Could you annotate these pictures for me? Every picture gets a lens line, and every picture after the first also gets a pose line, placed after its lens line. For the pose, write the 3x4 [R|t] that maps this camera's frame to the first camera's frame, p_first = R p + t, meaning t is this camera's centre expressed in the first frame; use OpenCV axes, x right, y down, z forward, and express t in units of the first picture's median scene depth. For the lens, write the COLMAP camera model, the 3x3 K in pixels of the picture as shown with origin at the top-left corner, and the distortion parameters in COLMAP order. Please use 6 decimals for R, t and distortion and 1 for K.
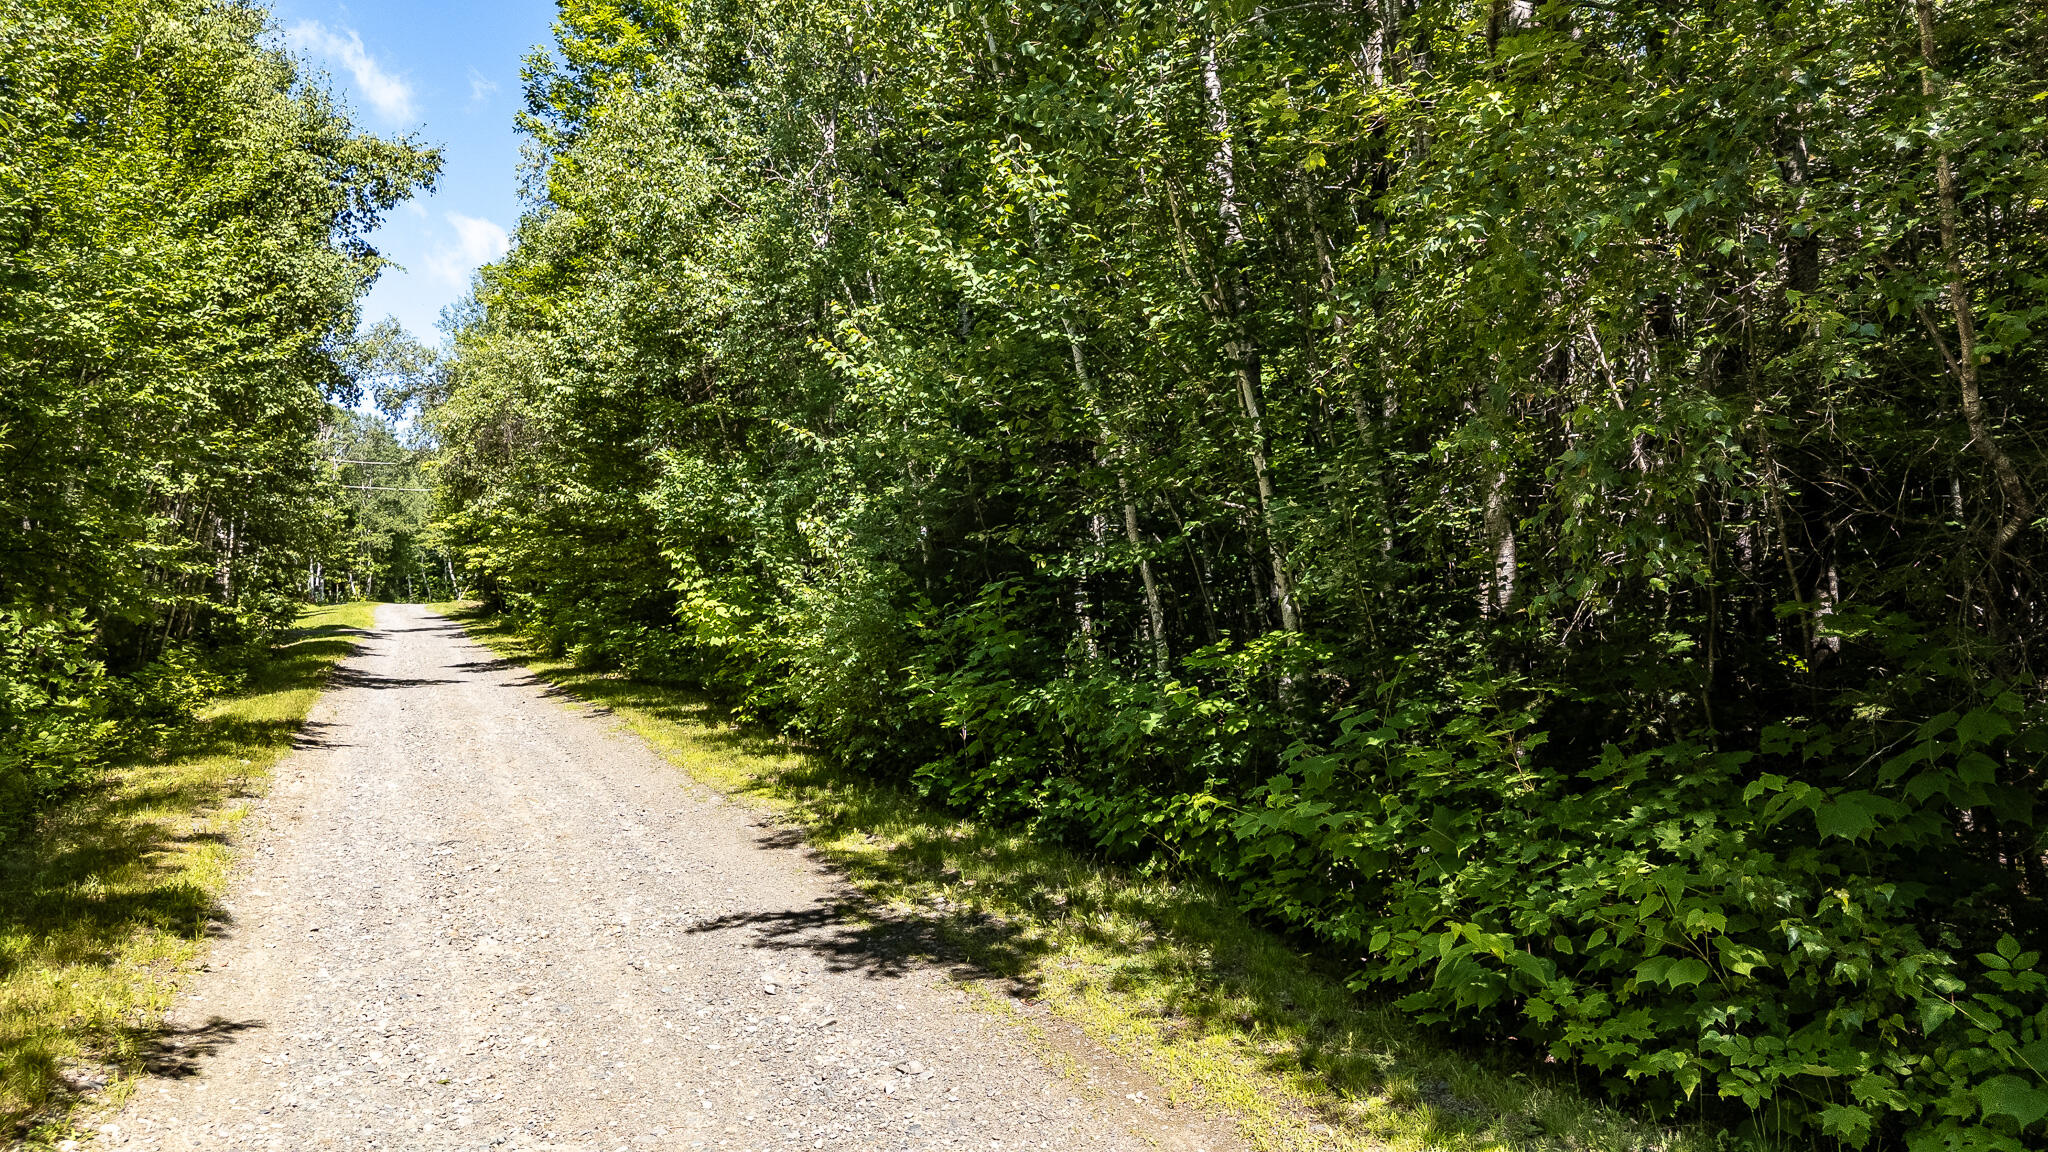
lens RADIAL K [[1486.5, 0, 1024.0], [0, 1486.5, 576.0], [0, 0, 1]] dist [0.083894, -0.084434]
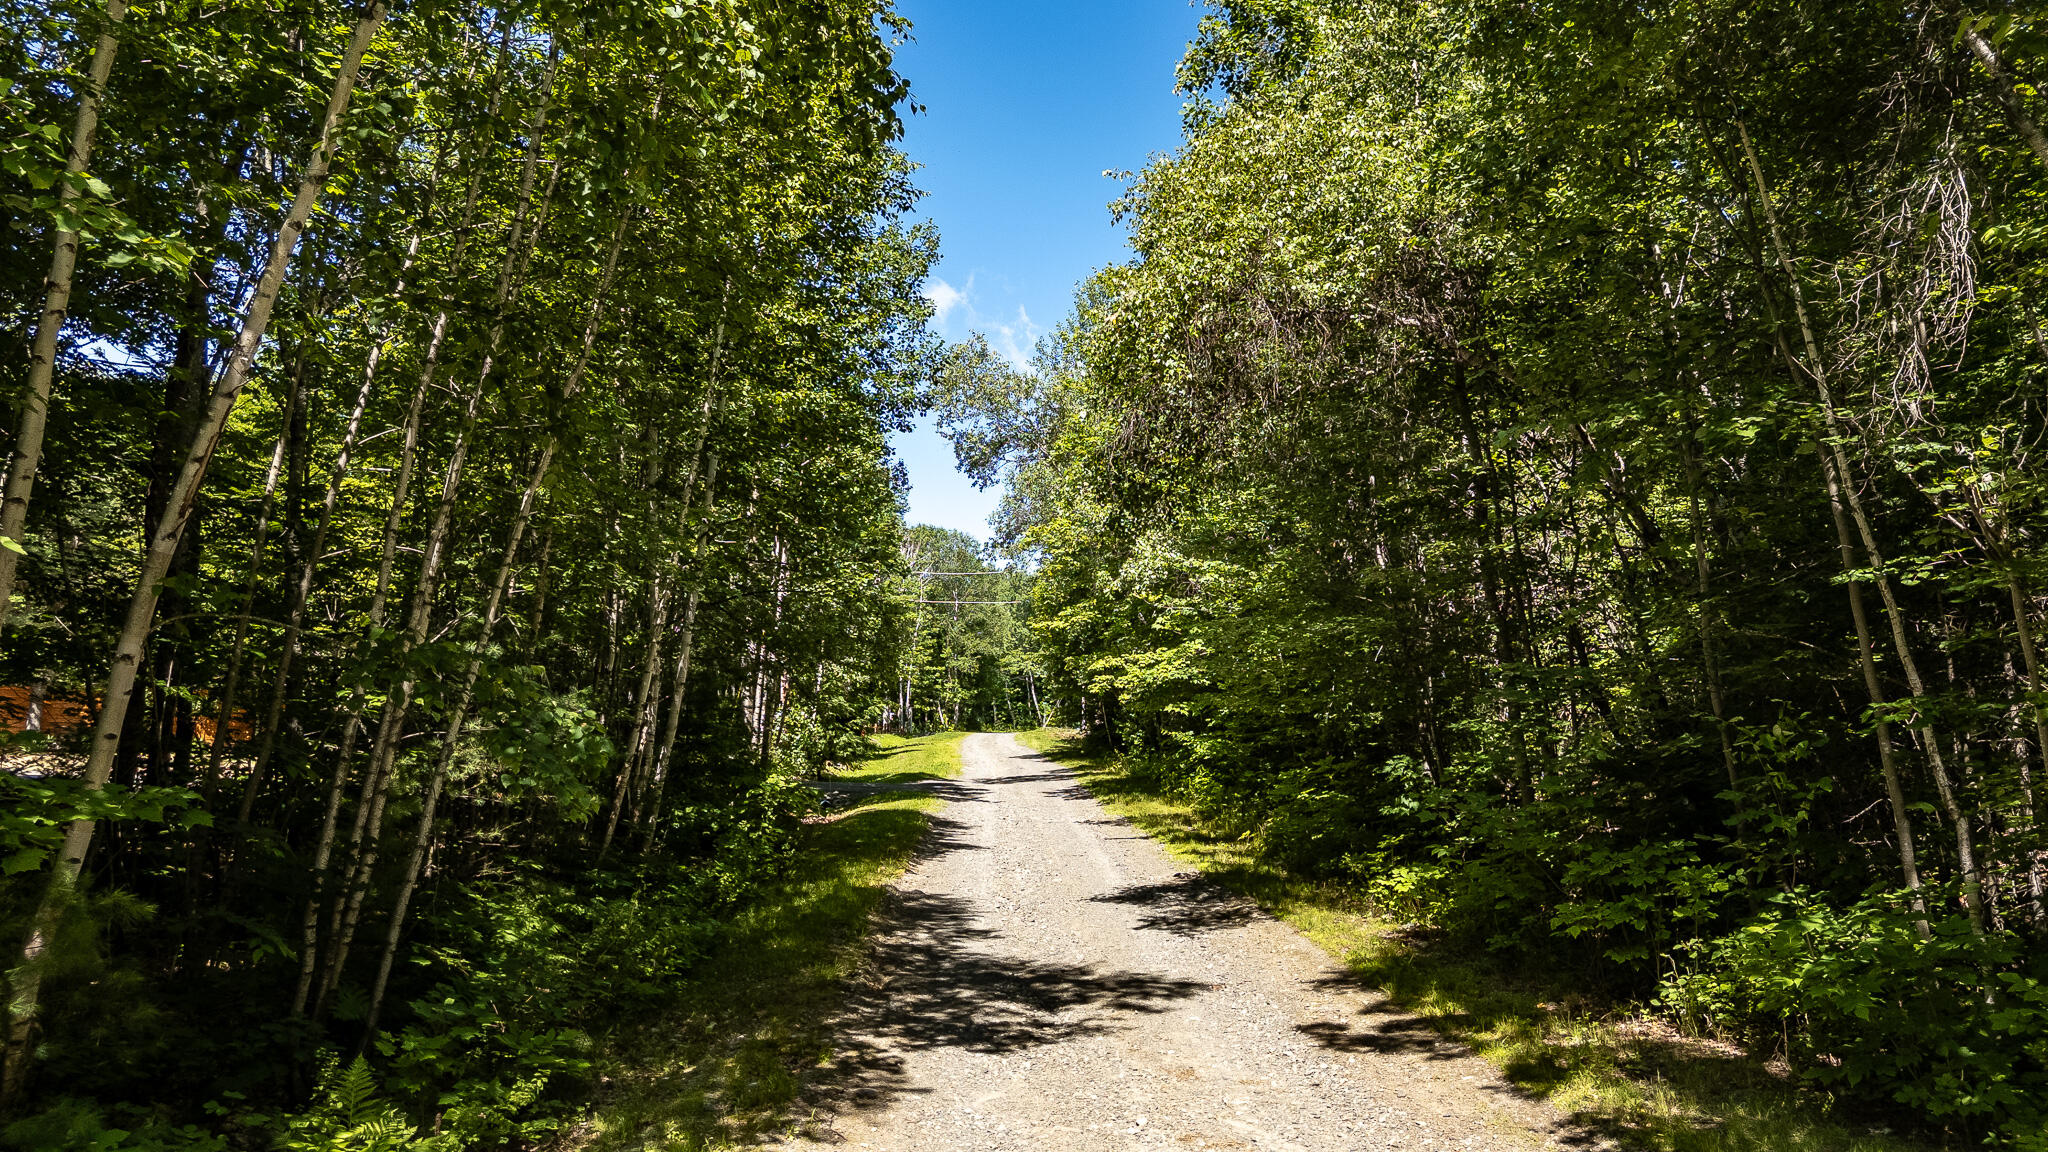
lens RADIAL K [[1486.5, 0, 1024.0], [0, 1486.5, 576.0], [0, 0, 1]] dist [0.083894, -0.084434]
pose [[0.933301, -0.048192, -0.355845, -0.079684], [0.019566, 0.996306, -0.083613, -0.000829], [0.358560, 0.071073, 0.930797, 0.187191]]
